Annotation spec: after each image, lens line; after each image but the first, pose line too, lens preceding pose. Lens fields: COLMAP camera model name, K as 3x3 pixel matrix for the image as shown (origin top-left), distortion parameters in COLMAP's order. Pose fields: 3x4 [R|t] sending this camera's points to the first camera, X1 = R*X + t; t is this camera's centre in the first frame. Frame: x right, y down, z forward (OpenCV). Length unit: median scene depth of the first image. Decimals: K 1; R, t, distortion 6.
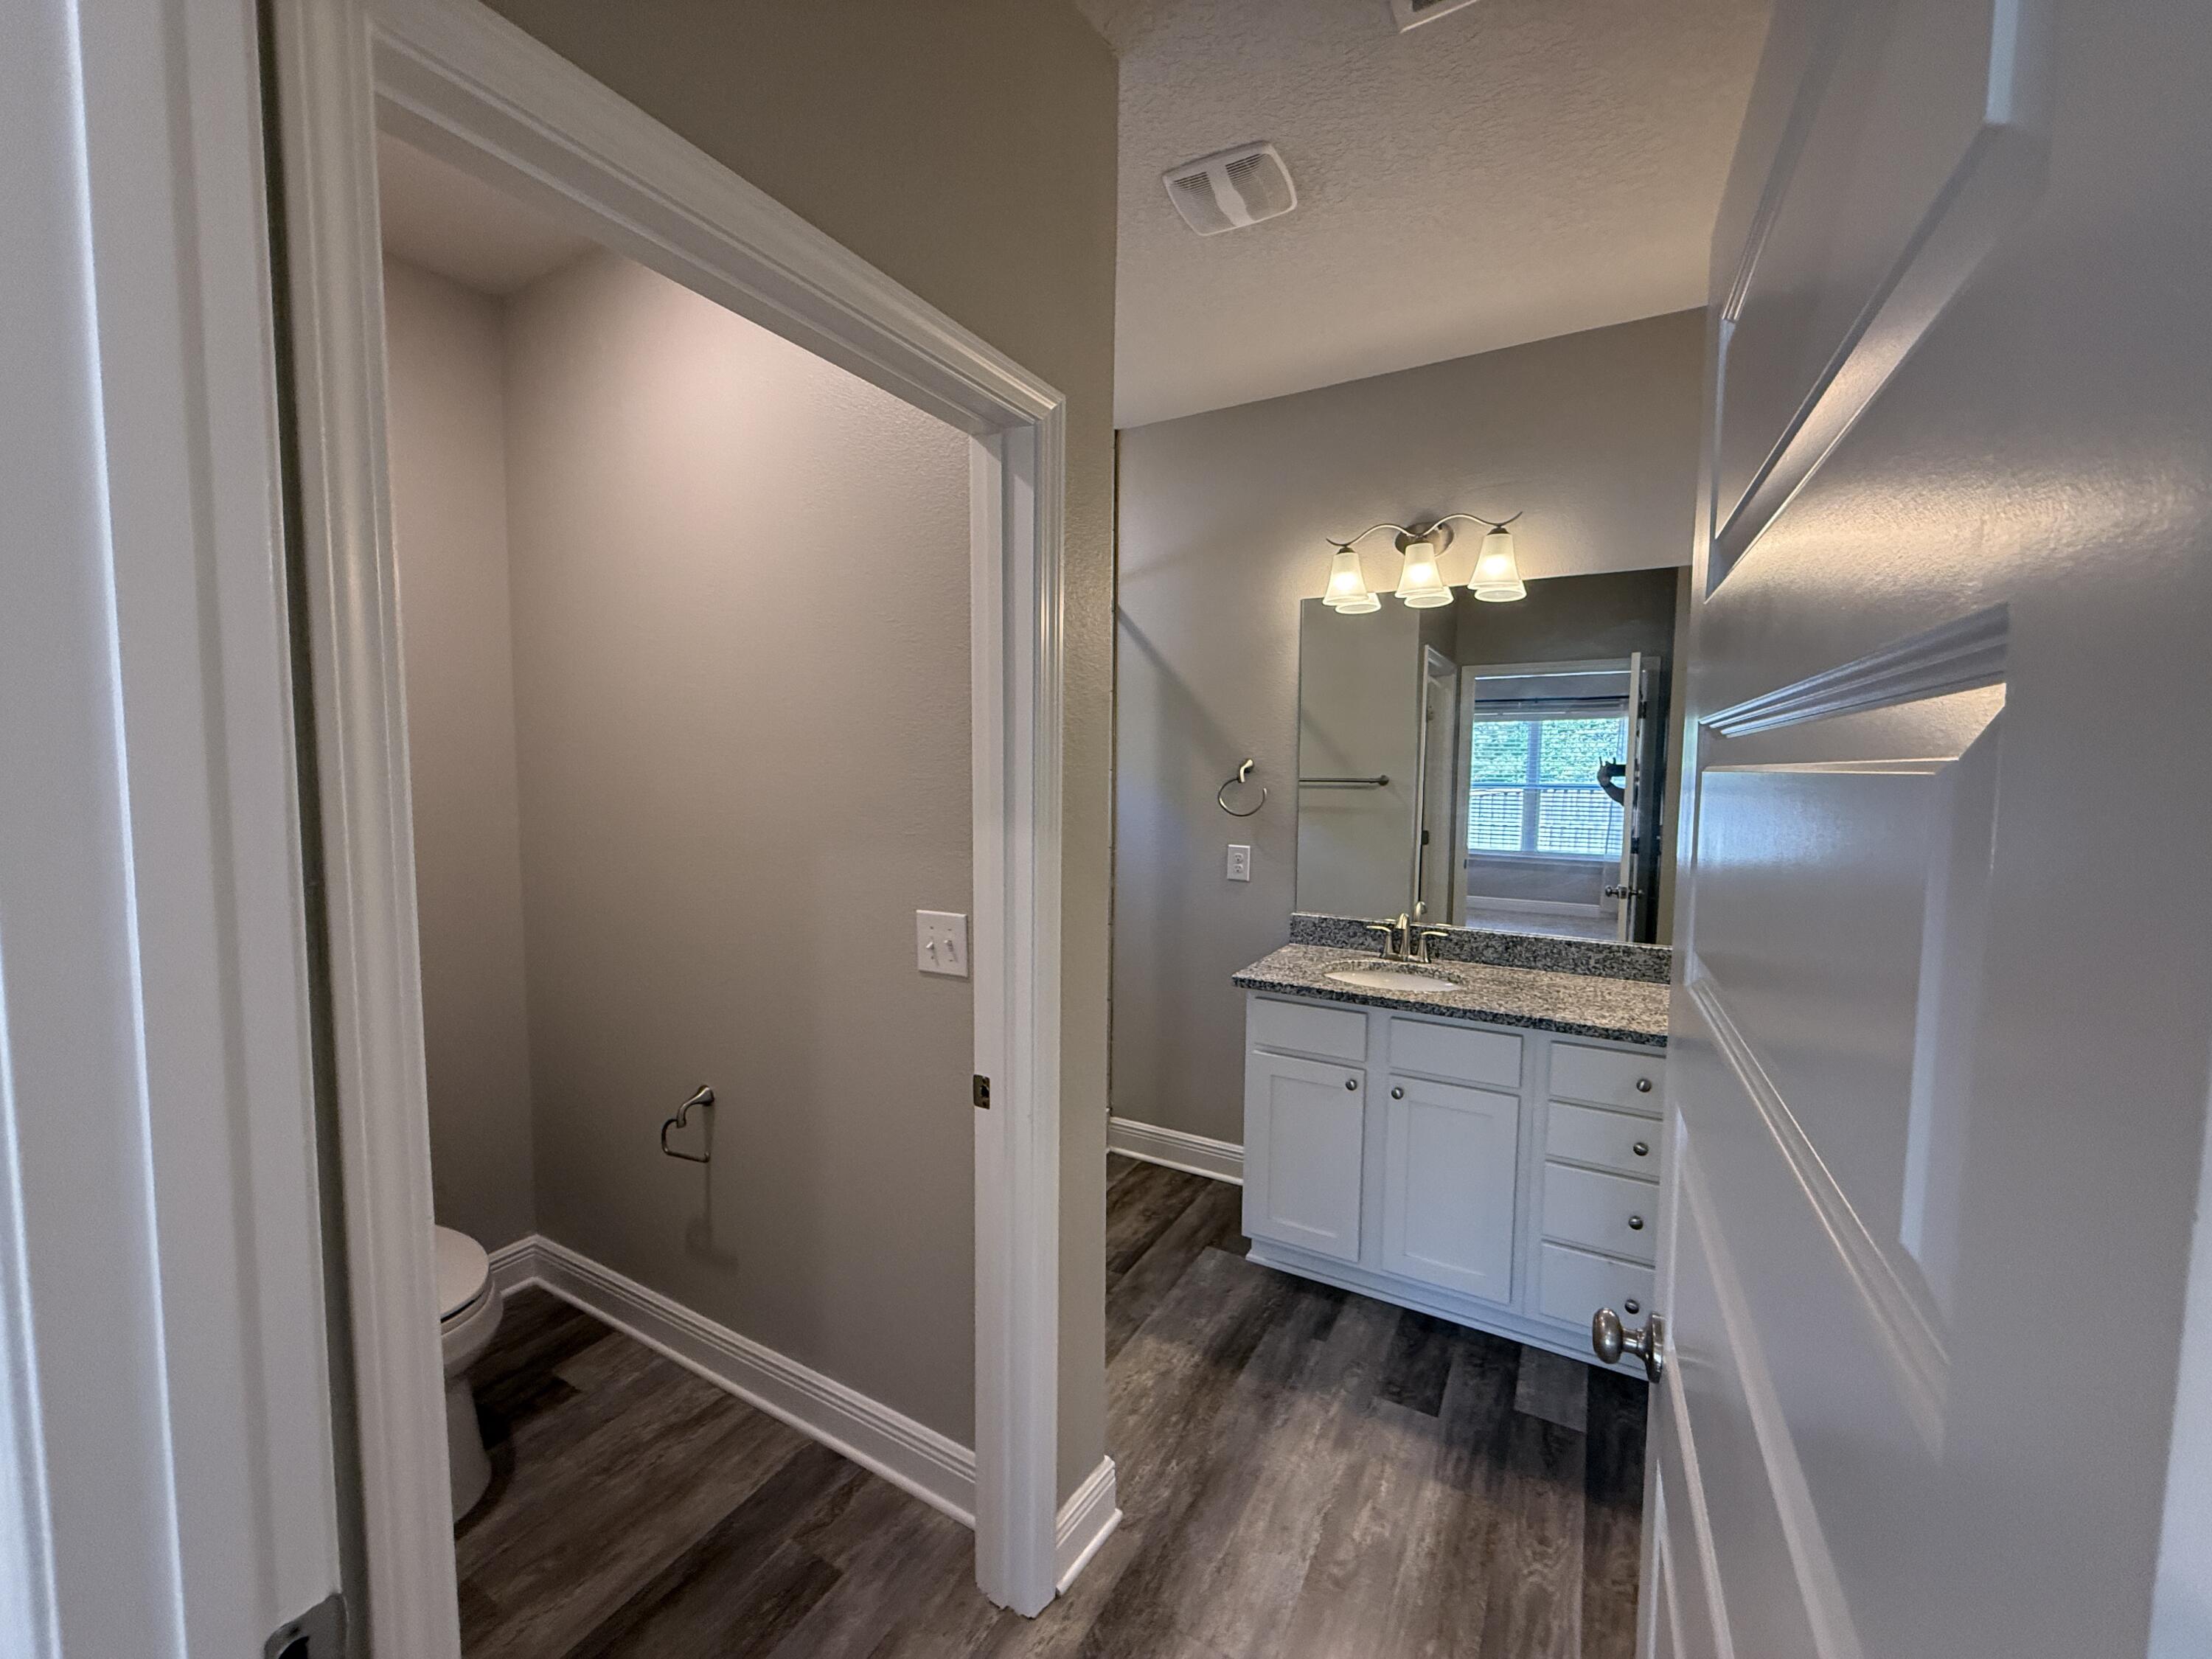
lens RADIAL K [[879.0, 0, 1099.8], [0, 879.0, 825.2], [0, 0, 1]] dist [-0.002871, 0.000432]
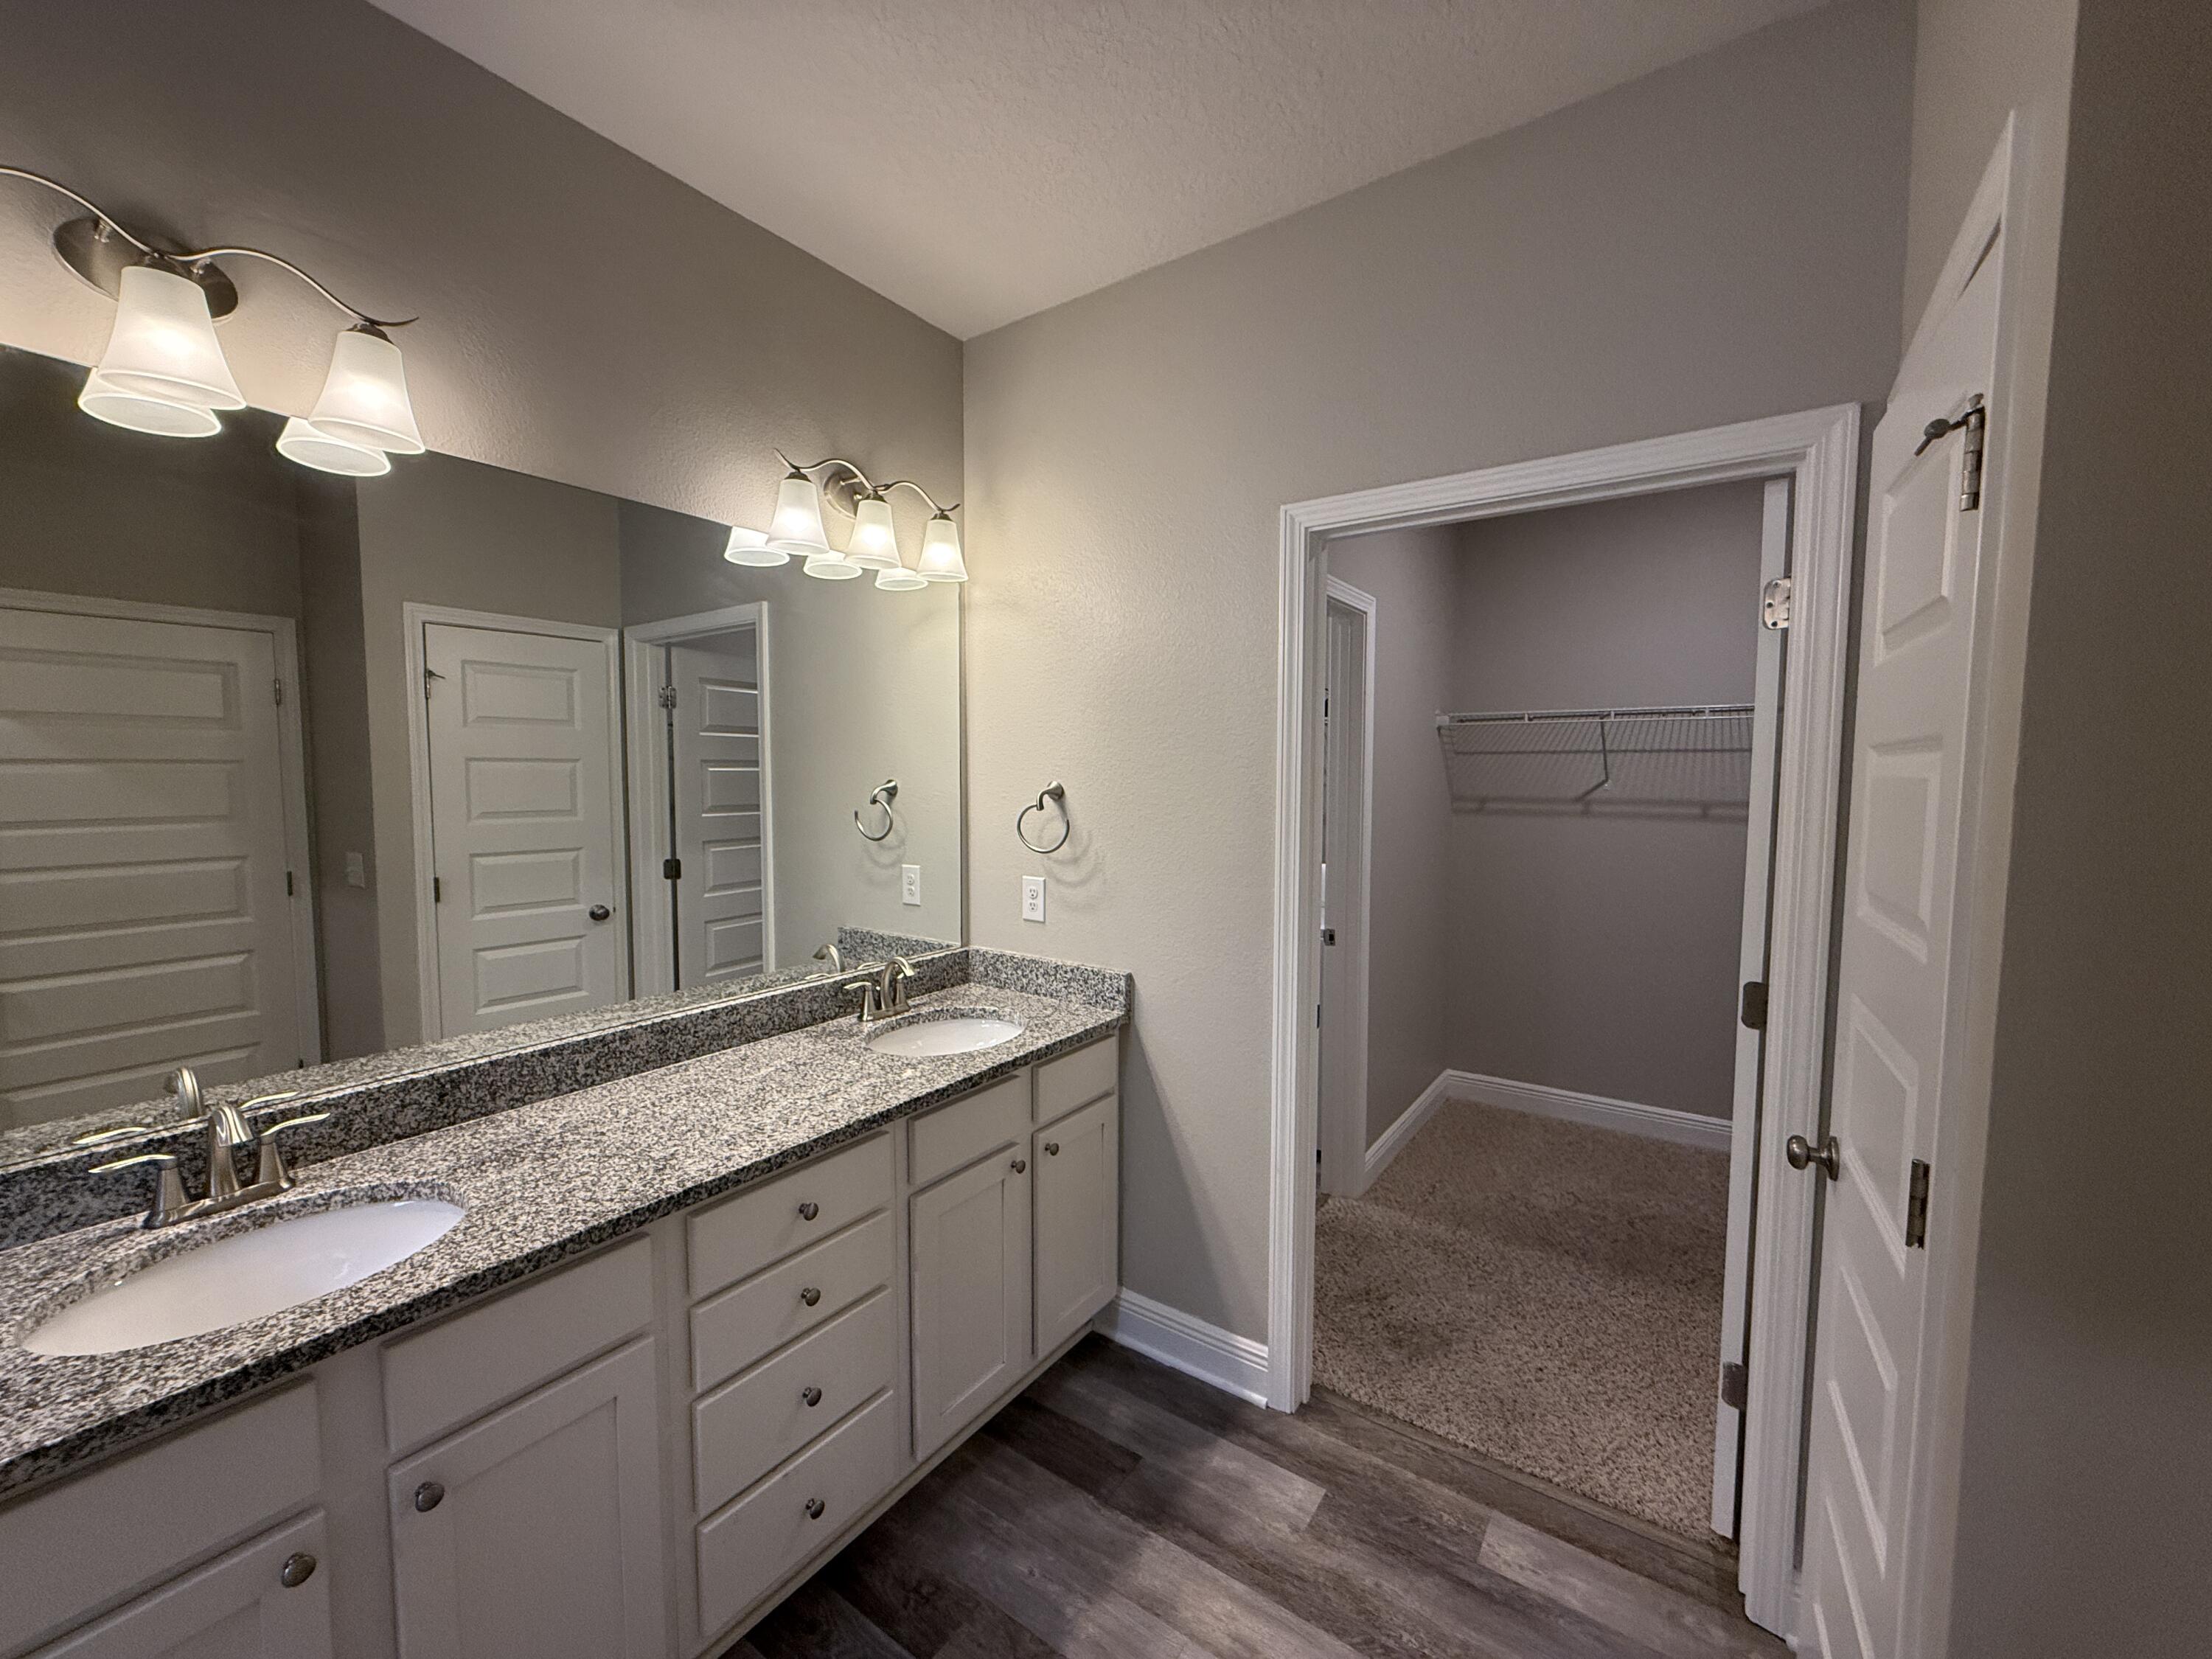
lens RADIAL K [[879.0, 0, 1101.5], [0, 879.0, 835.4], [0, 0, 1]] dist [-0.002871, 0.000432]
pose [[0.086710, -0.080780, 0.992953, -0.054424], [0.069494, 0.994770, 0.074859, -0.042704], [-0.993807, 0.062514, 0.091870, 0.520101]]
